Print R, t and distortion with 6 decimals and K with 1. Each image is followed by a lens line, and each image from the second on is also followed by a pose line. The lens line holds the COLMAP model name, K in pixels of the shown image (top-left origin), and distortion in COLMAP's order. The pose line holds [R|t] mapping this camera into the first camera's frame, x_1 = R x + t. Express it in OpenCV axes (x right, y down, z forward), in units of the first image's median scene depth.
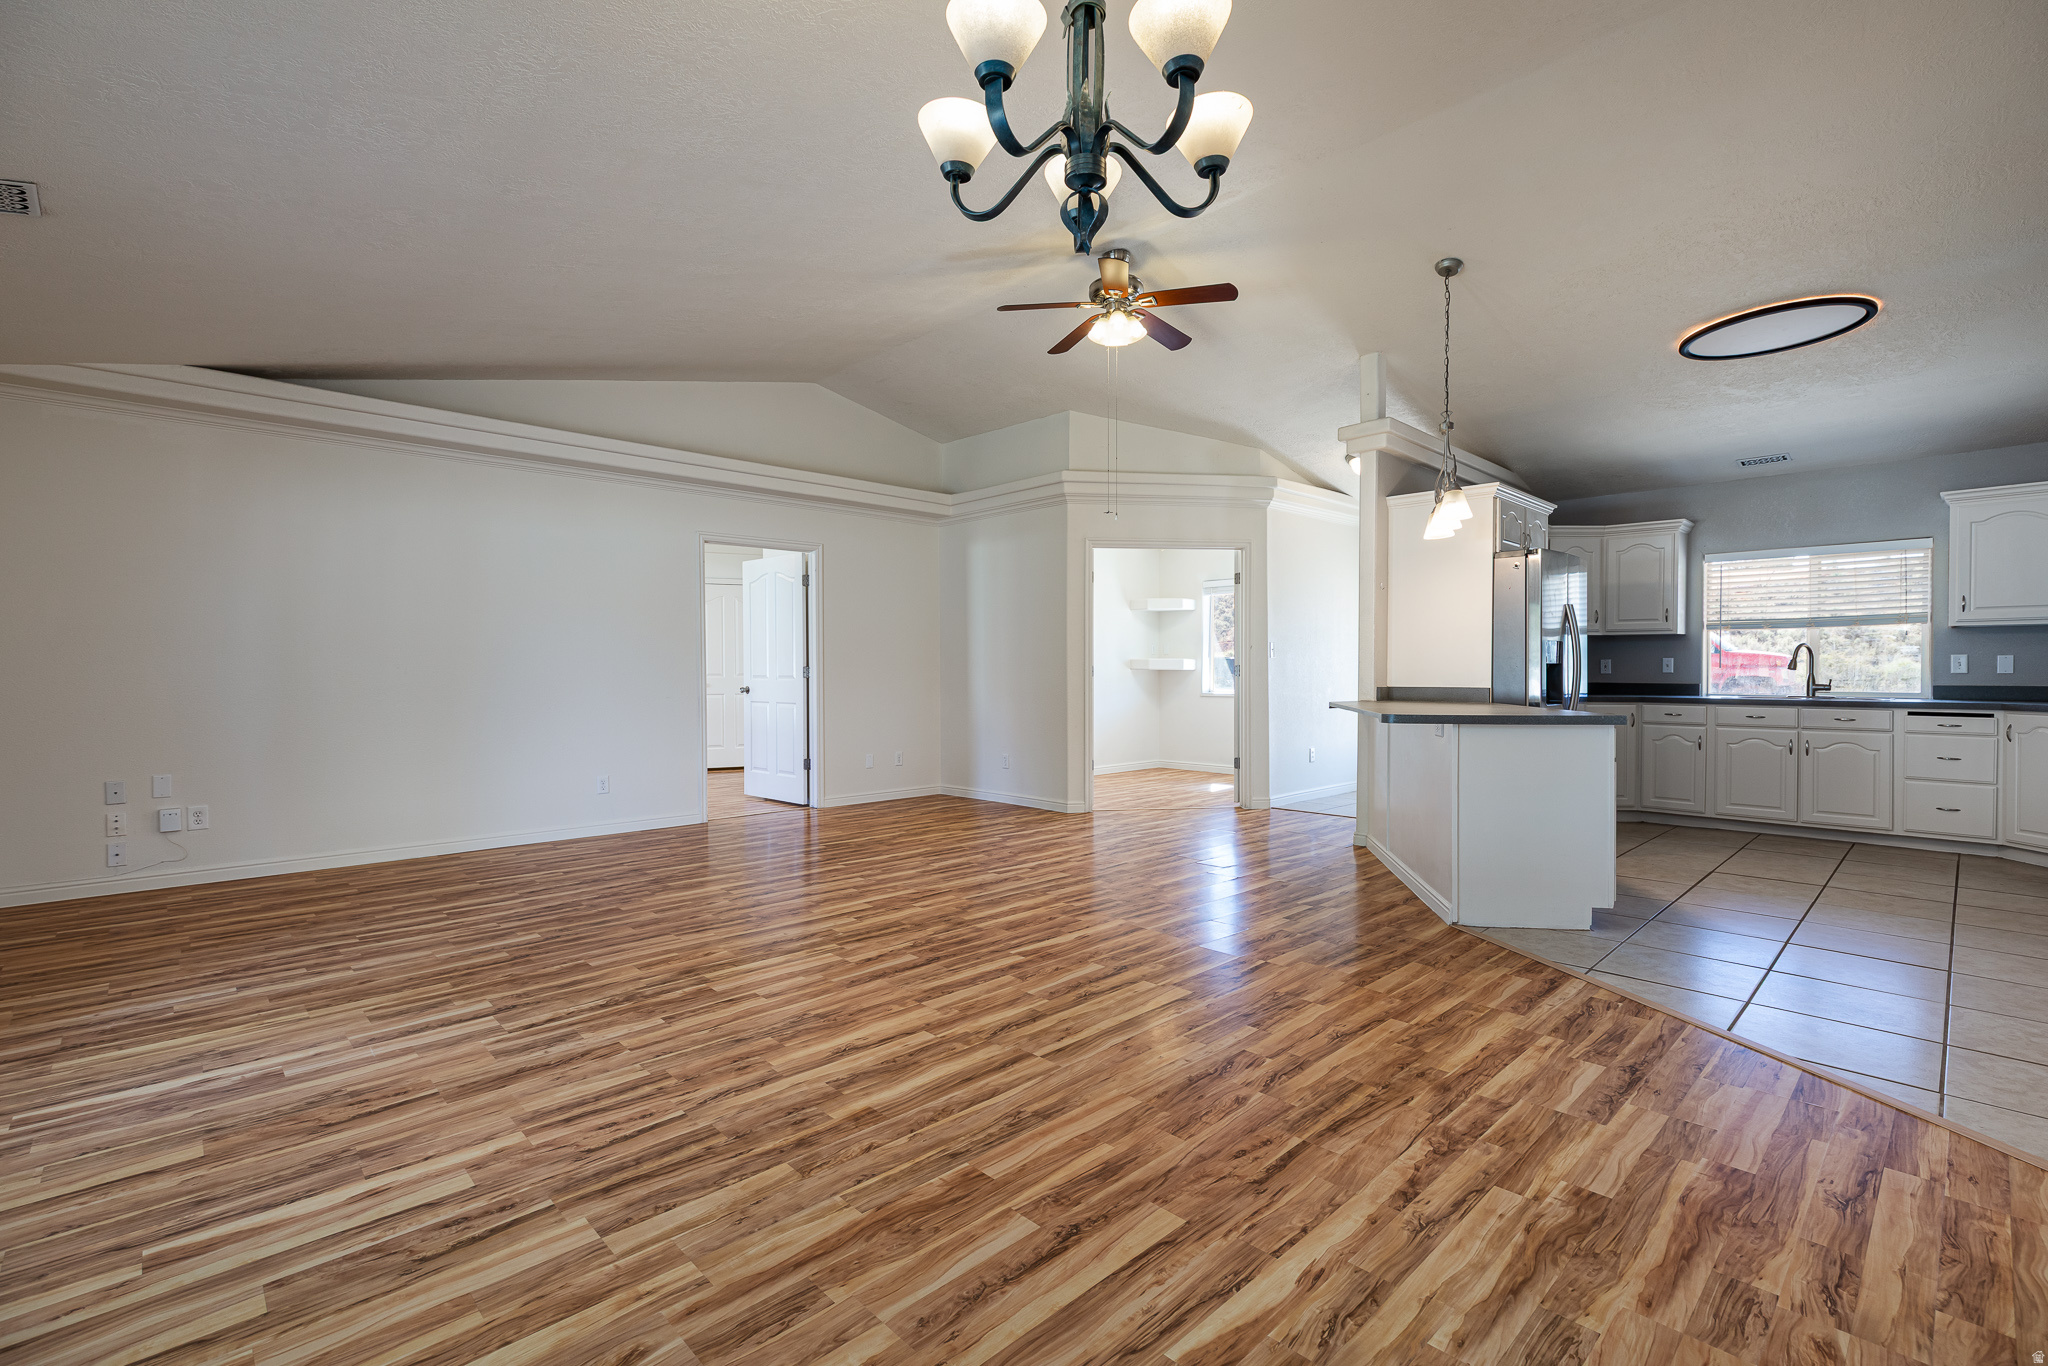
lens RADIAL K [[929.0, 0, 1028.1], [0, 929.0, 674.5], [0, 0, 1]] dist [0.000203, -0.000420]
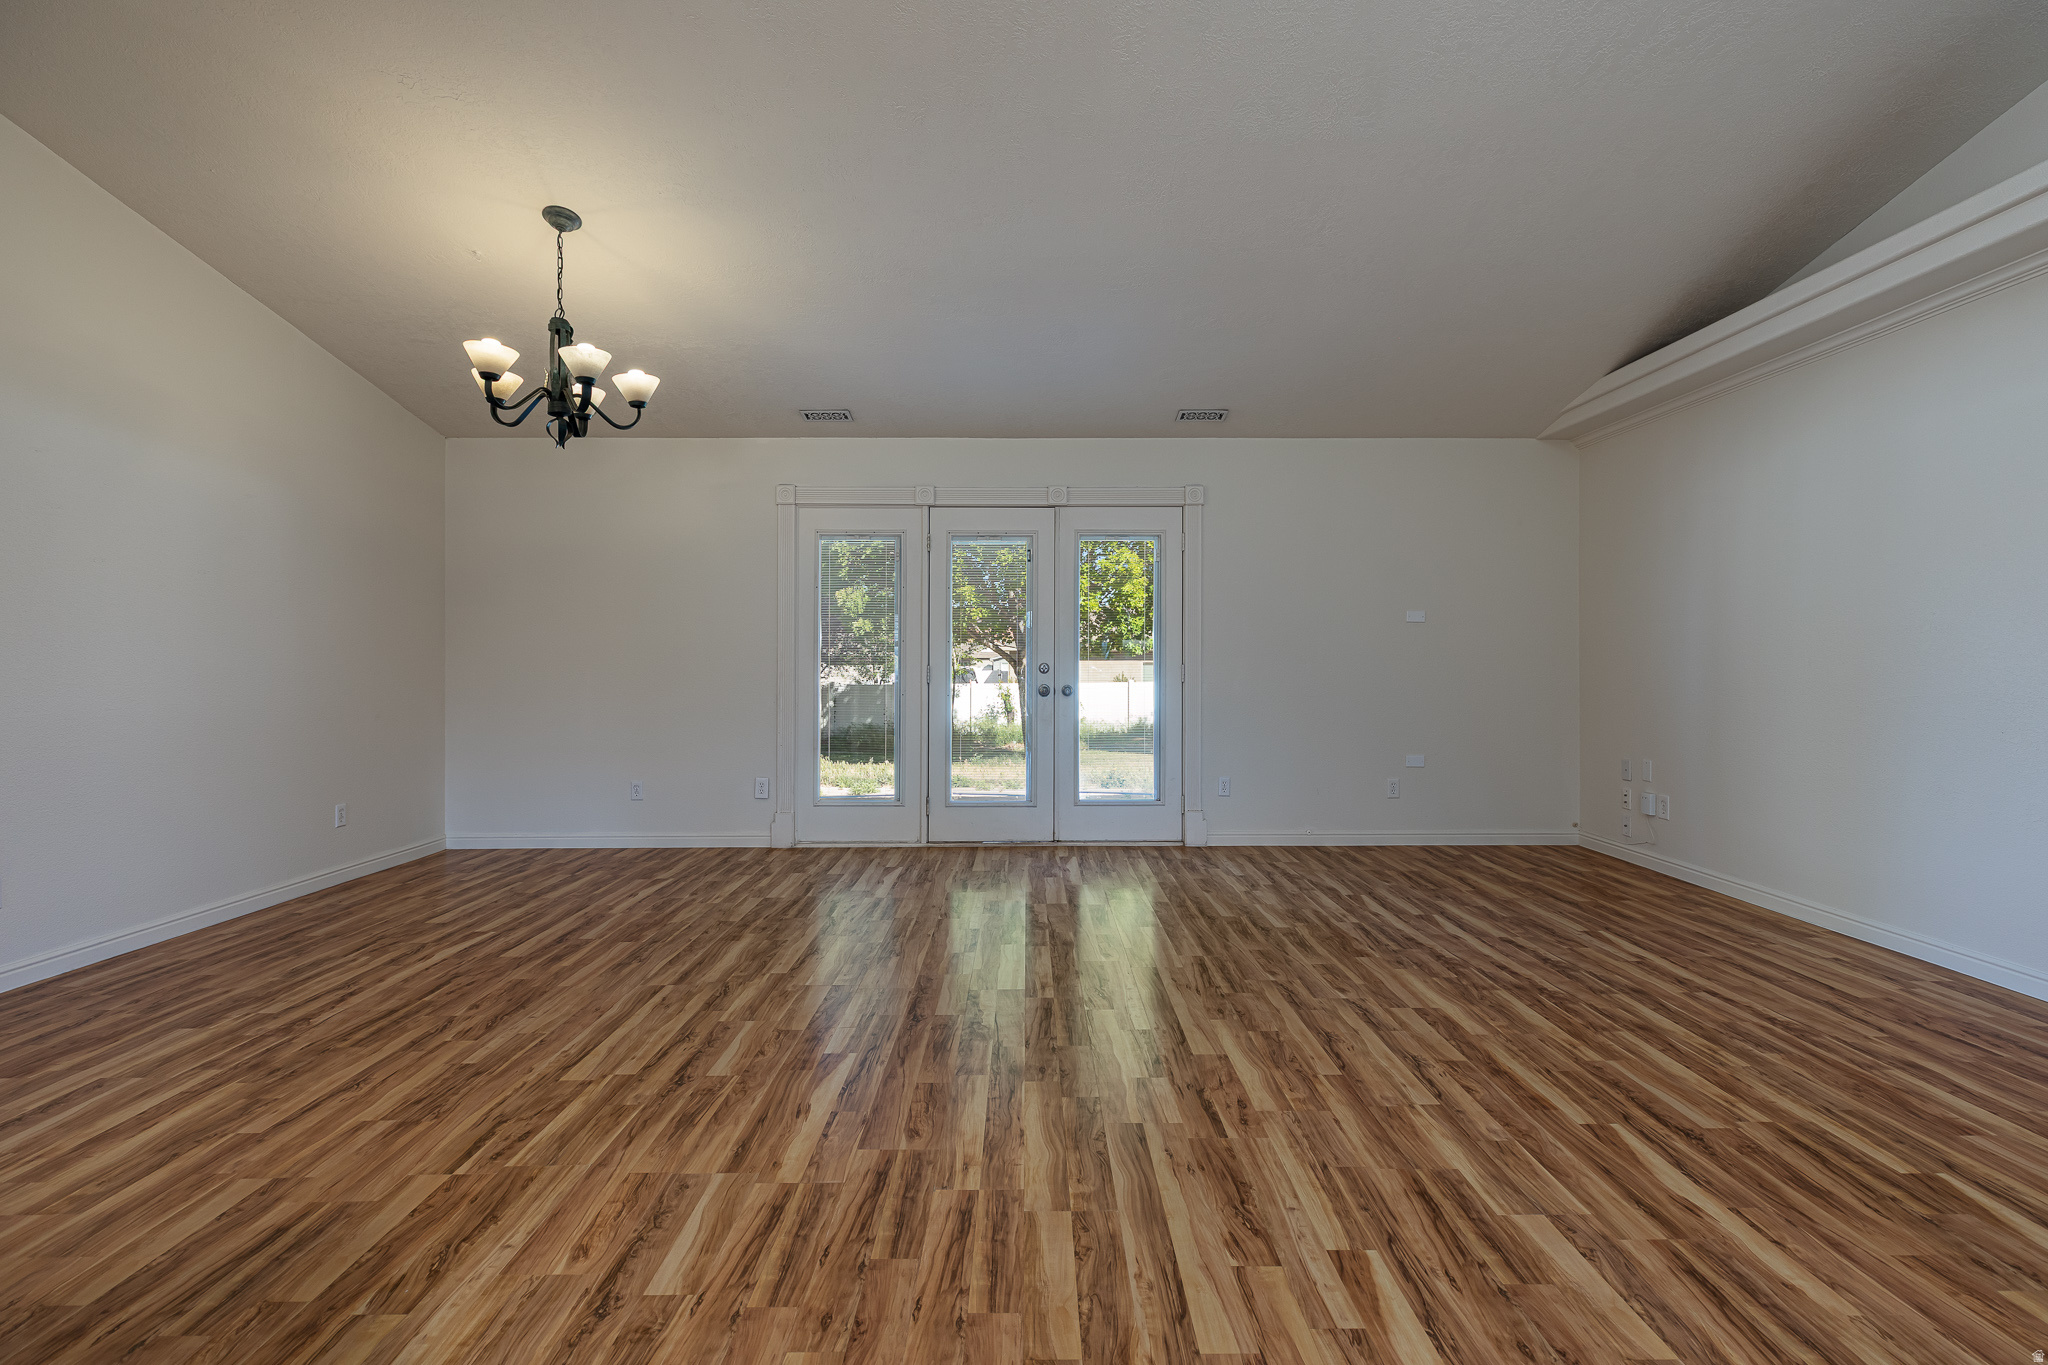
lens RADIAL K [[929.0, 0, 1028.1], [0, 929.0, 674.0], [0, 0, 1]] dist [0.000203, -0.000420]
pose [[-0.691168, 0.012117, -0.722592, 0.409748], [-0.000340, 0.999854, 0.017091, -0.009138], [0.722694, 0.012058, -0.691063, 1.605745]]
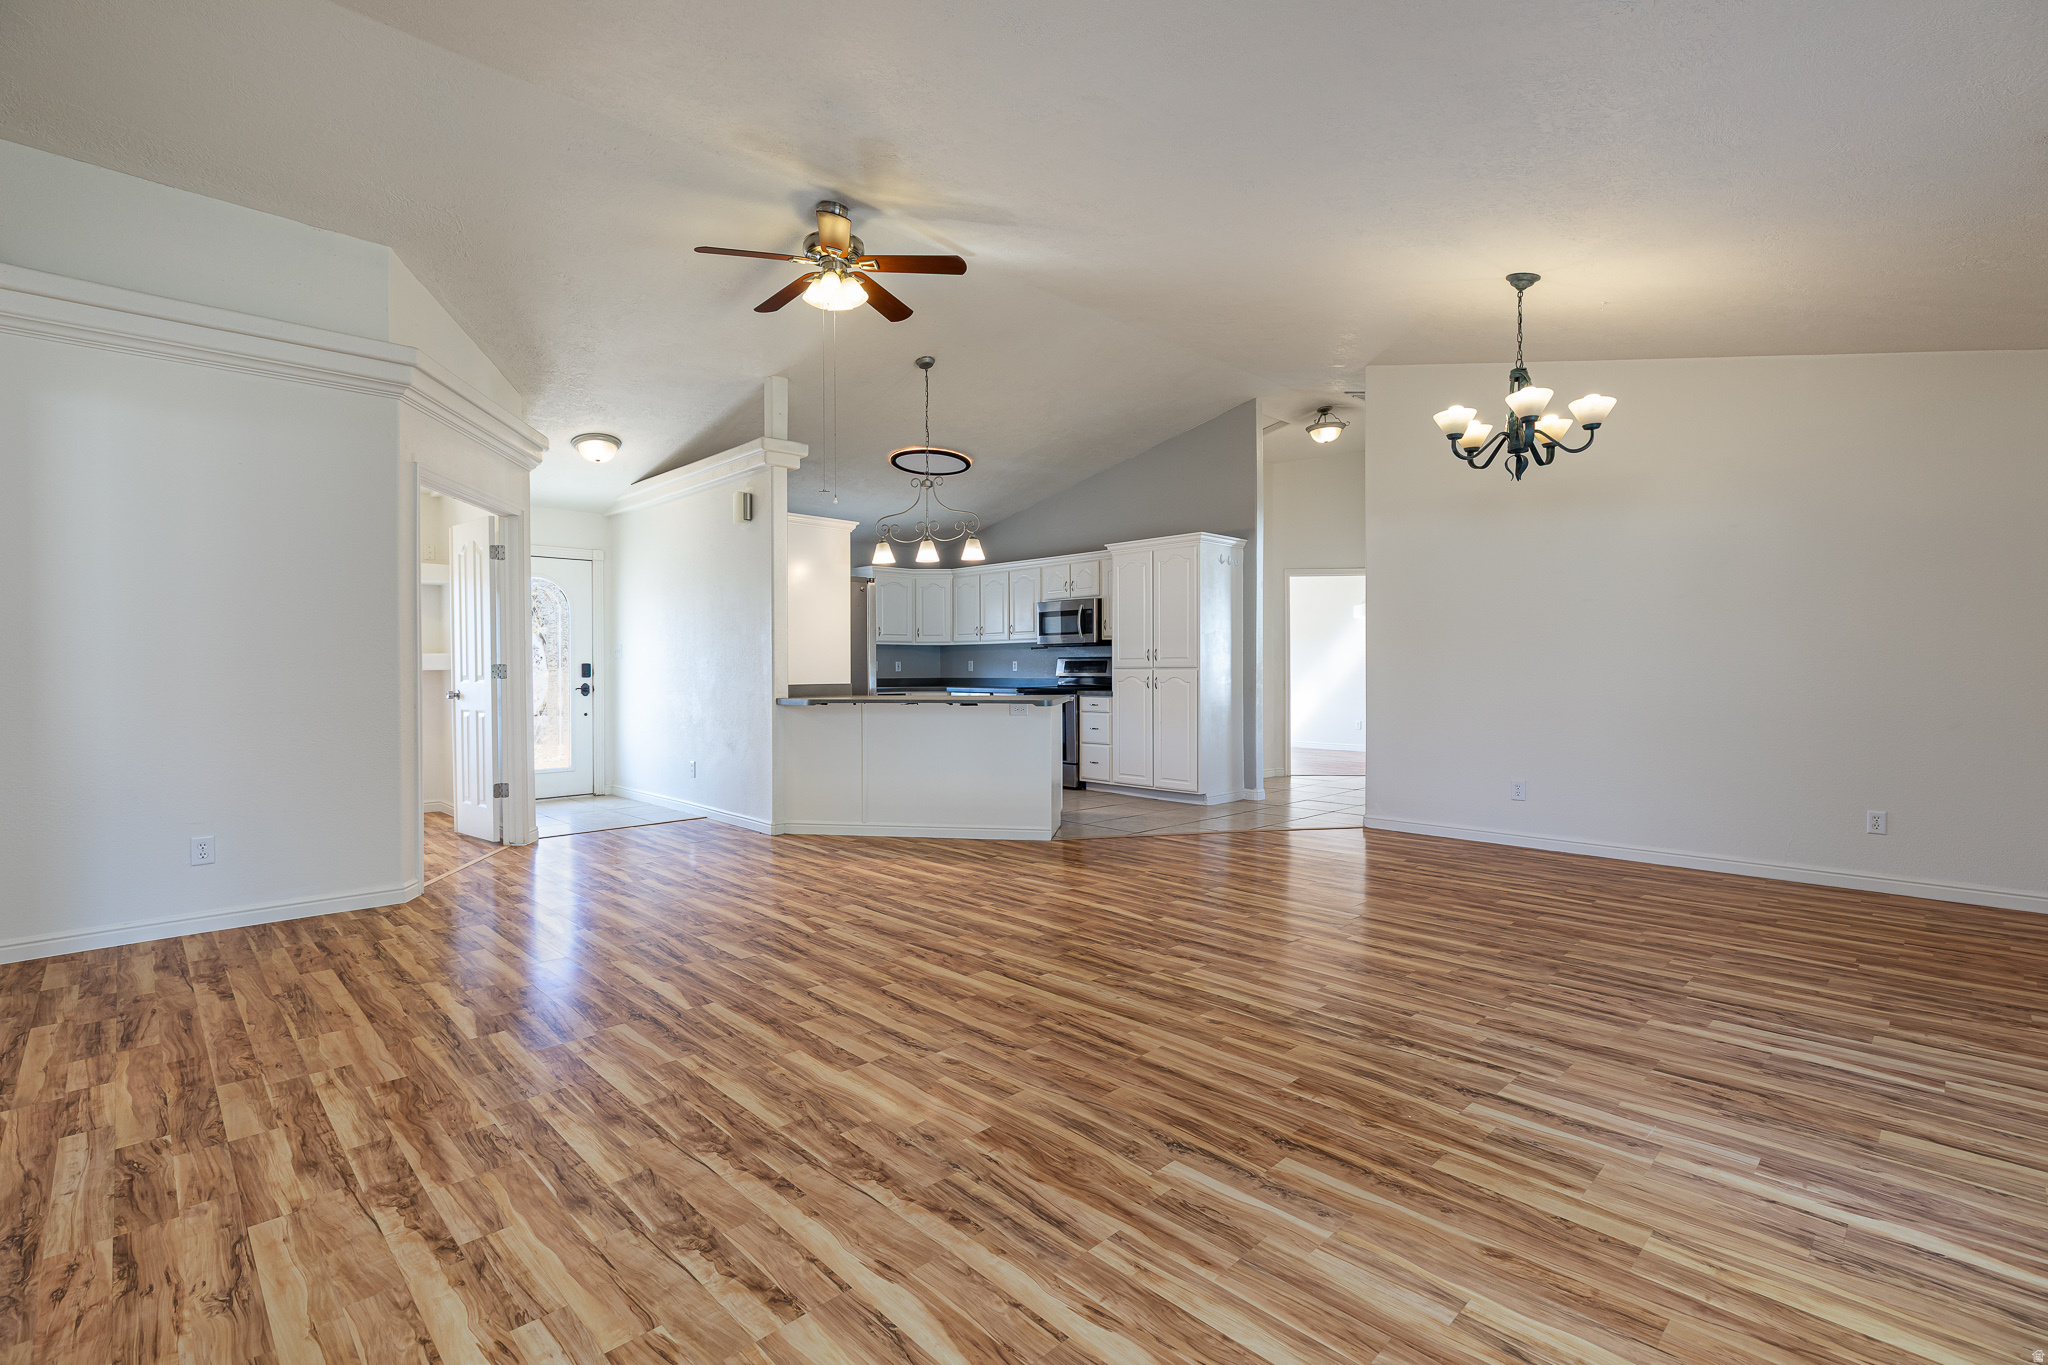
lens RADIAL K [[929.0, 0, 1028.1], [0, 929.0, 674.0], [0, 0, 1]] dist [0.000203, -0.000420]
pose [[-0.015148, -0.003807, 0.999878, -1.137488], [0.007104, 0.999967, 0.003915, -0.002623], [-0.999860, 0.007163, -0.015120, 1.170963]]
